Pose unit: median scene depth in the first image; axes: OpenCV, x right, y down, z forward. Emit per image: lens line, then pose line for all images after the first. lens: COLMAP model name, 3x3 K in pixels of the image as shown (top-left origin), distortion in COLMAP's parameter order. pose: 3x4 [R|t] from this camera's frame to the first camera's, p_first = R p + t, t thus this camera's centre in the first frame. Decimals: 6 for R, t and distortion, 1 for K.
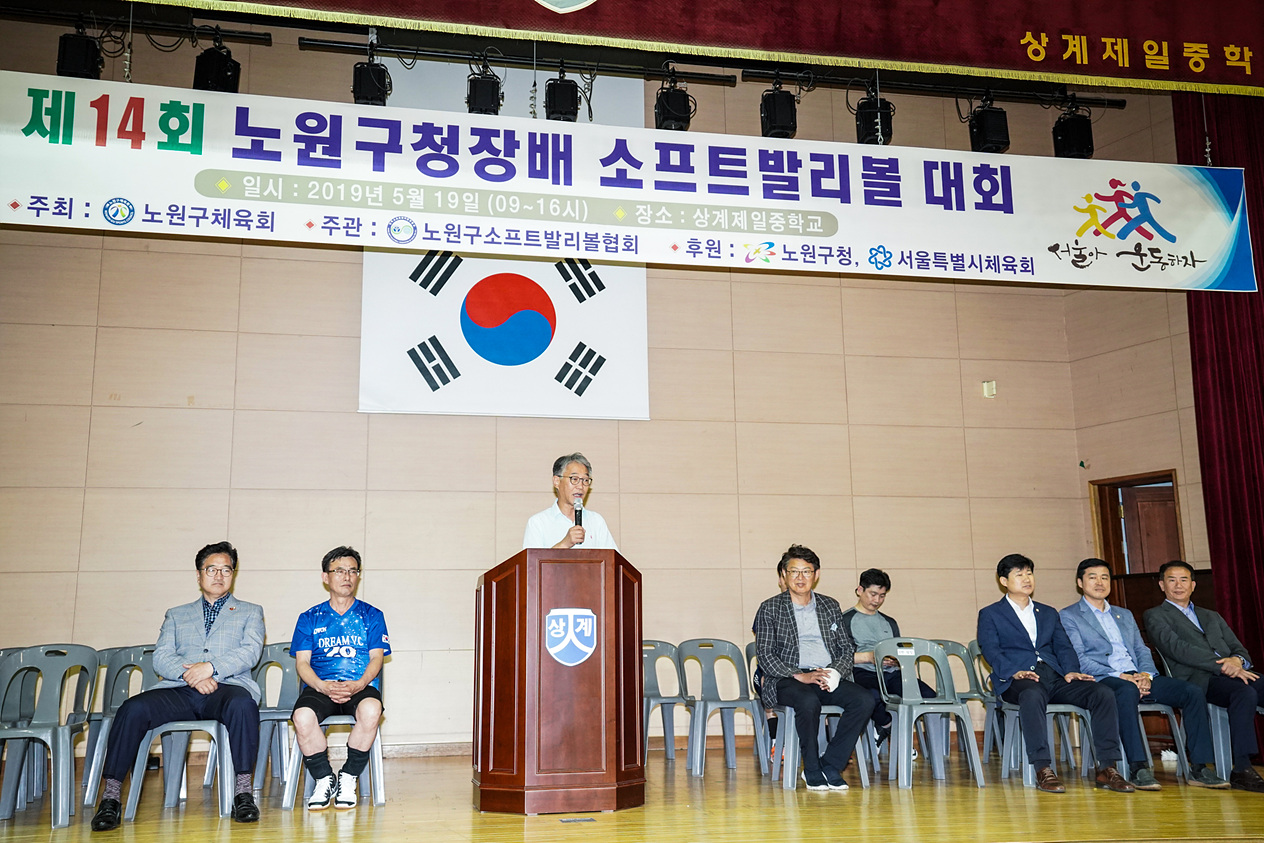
lens RADIAL K [[1195.6, 0, 623.5], [0, 1195.6, 417.0], [0, 0, 1]] dist [0.078944, 0.000000]
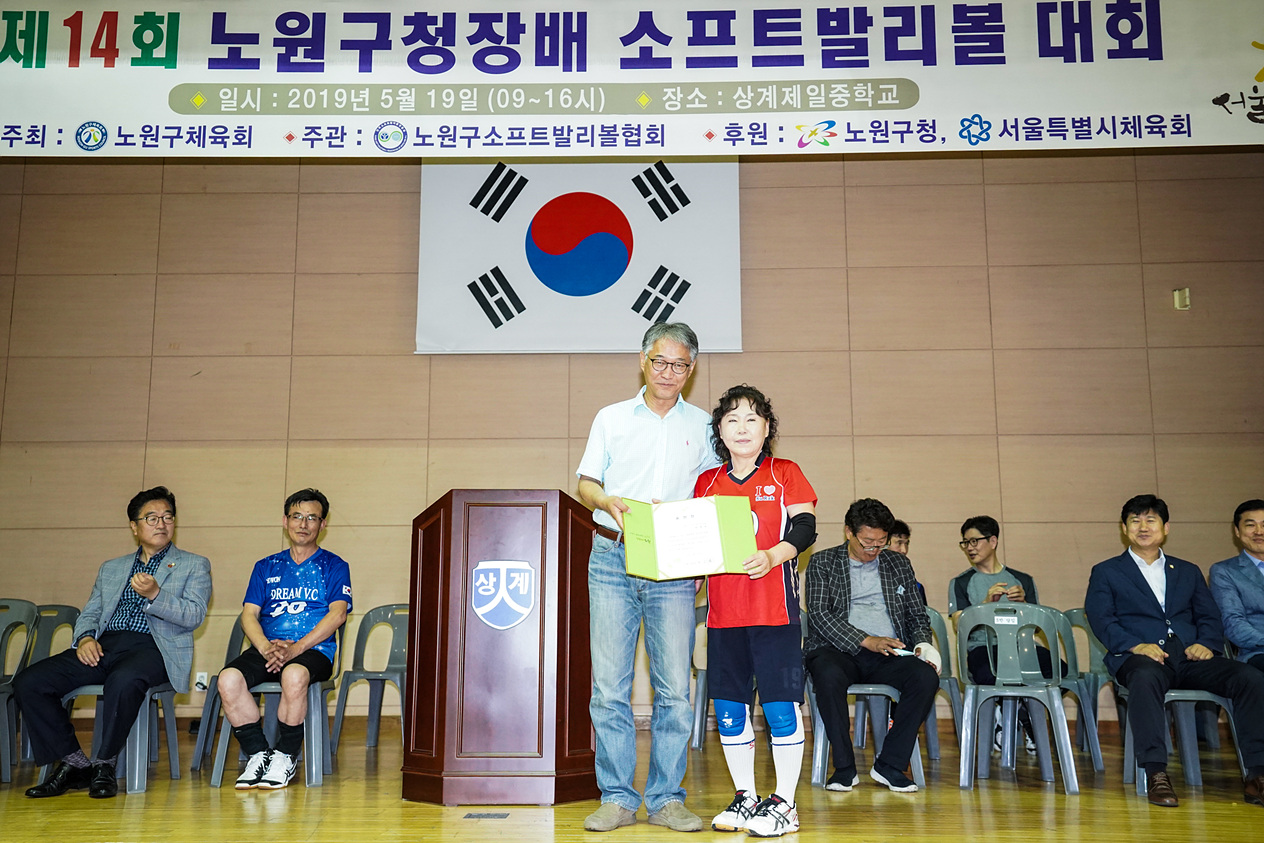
lens RADIAL K [[1224.8, 0, 625.7], [0, 1224.8, 414.9], [0, 0, 1]] dist [0.079906, 0.000000]
pose [[0.973549, -0.026020, -0.226993, 0.173755], [0.031983, 0.999232, 0.022631, 0.031405], [0.226230, -0.029293, 0.973633, 0.144938]]
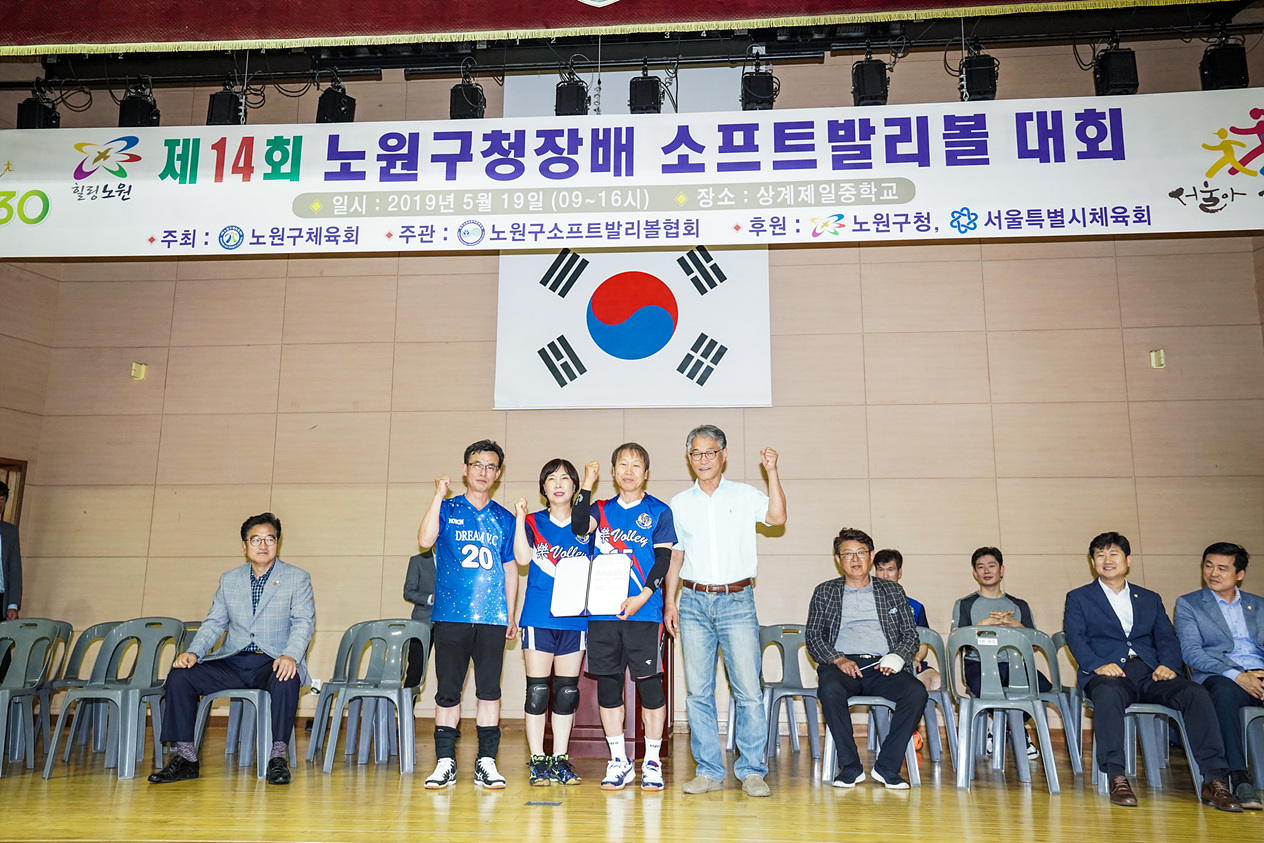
lens RADIAL K [[1086.1, 0, 626.3], [0, 1086.1, 416.3], [0, 0, 1]] dist [0.036363, 0.032427]
pose [[0.958743, -0.037999, -0.281722, 0.200285], [0.036224, 0.999277, -0.011505, 0.020933], [0.281956, 0.000826, 0.959427, 0.111463]]
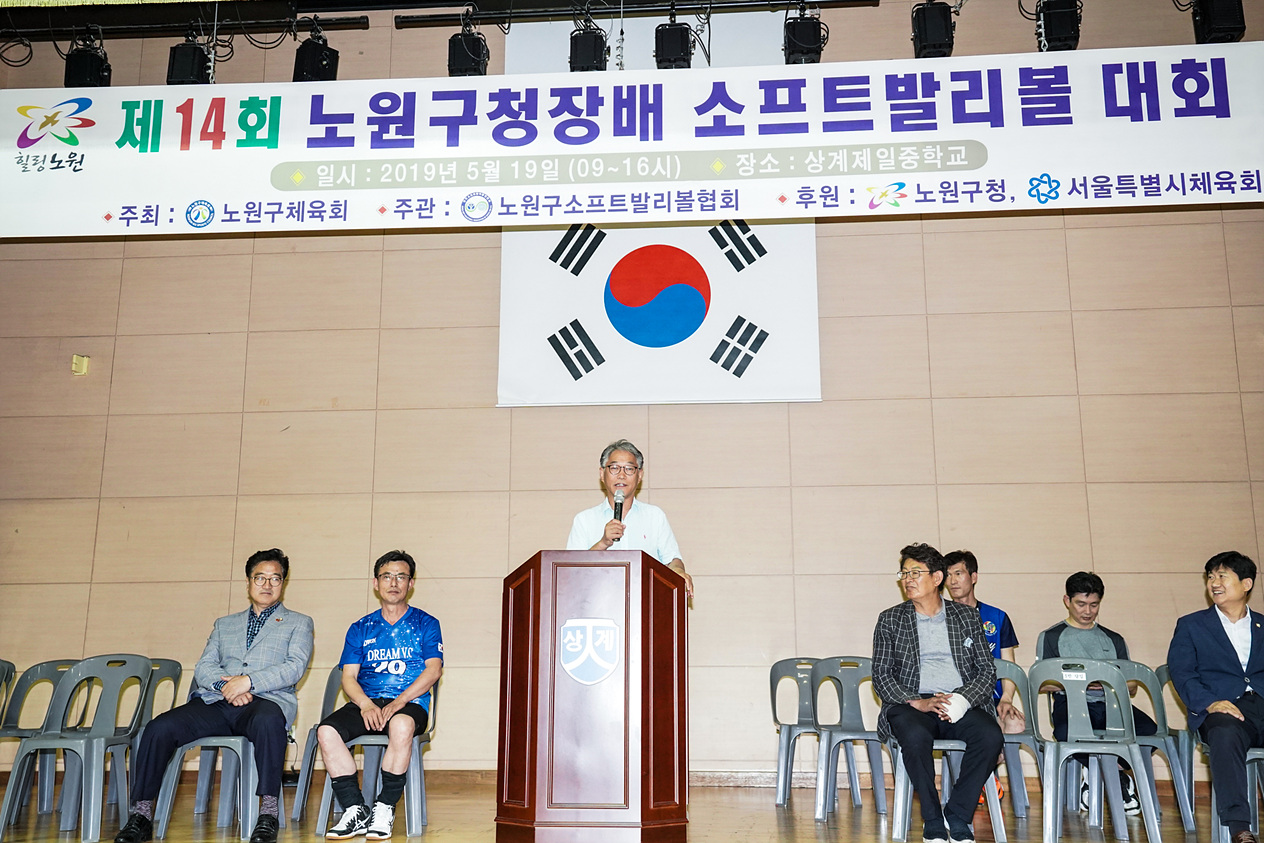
lens RADIAL K [[1320.0, 0, 628.0], [0, 1320.0, 371.7], [0, 0, 1]] dist [0.074542, 0.000000]
pose [[0.957626, -0.052031, -0.283275, 0.197698], [0.043829, 0.998418, -0.035220, 0.011210], [0.284659, 0.021312, 0.958392, 0.057944]]
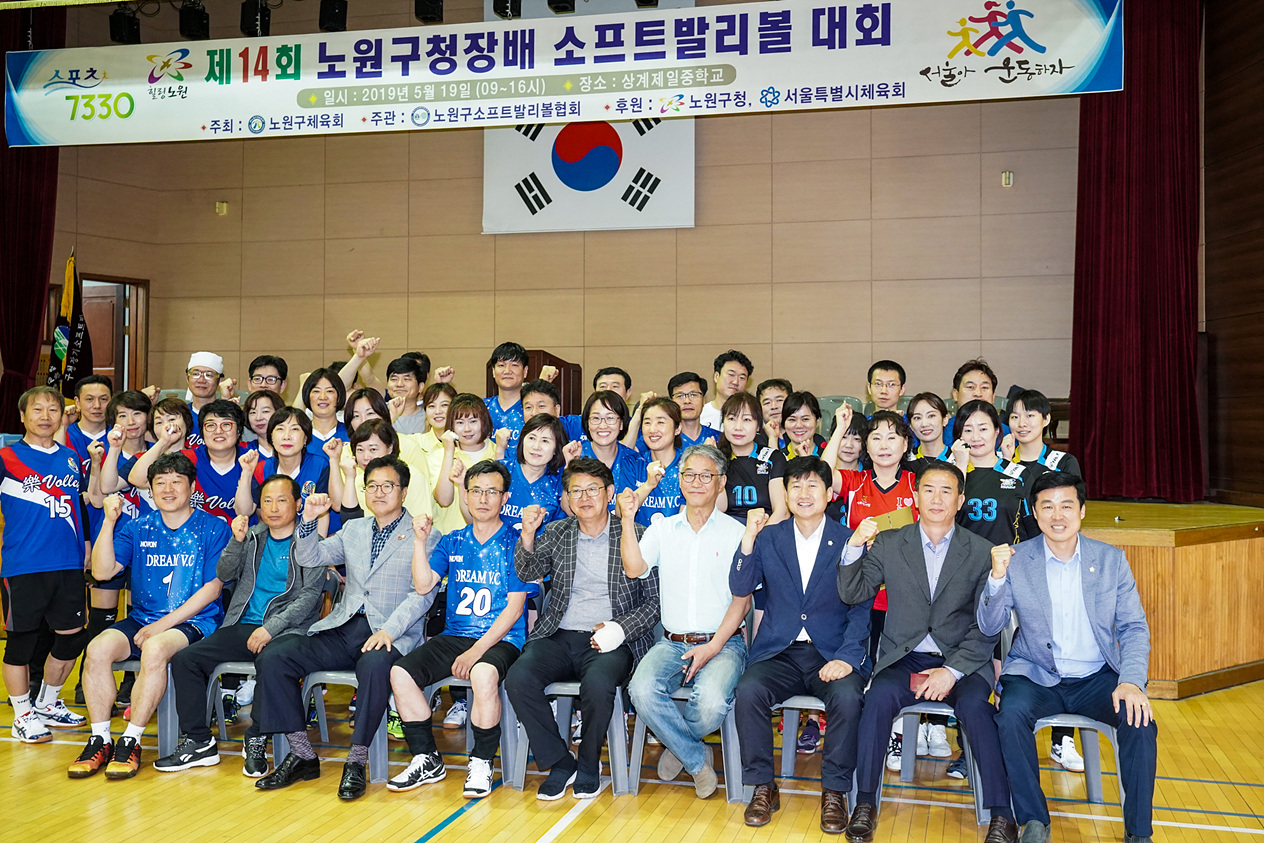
lens RADIAL K [[1248.9, 0, 670.5], [0, 1248.9, 378.3], [0, 0, 1]] dist [0.050945, 0.000000]
pose [[0.906372, 0.000806, -0.422480, 0.686125], [0.068043, 0.986665, 0.147859, -0.045177], [0.416966, -0.162762, 0.894231, -0.257960]]
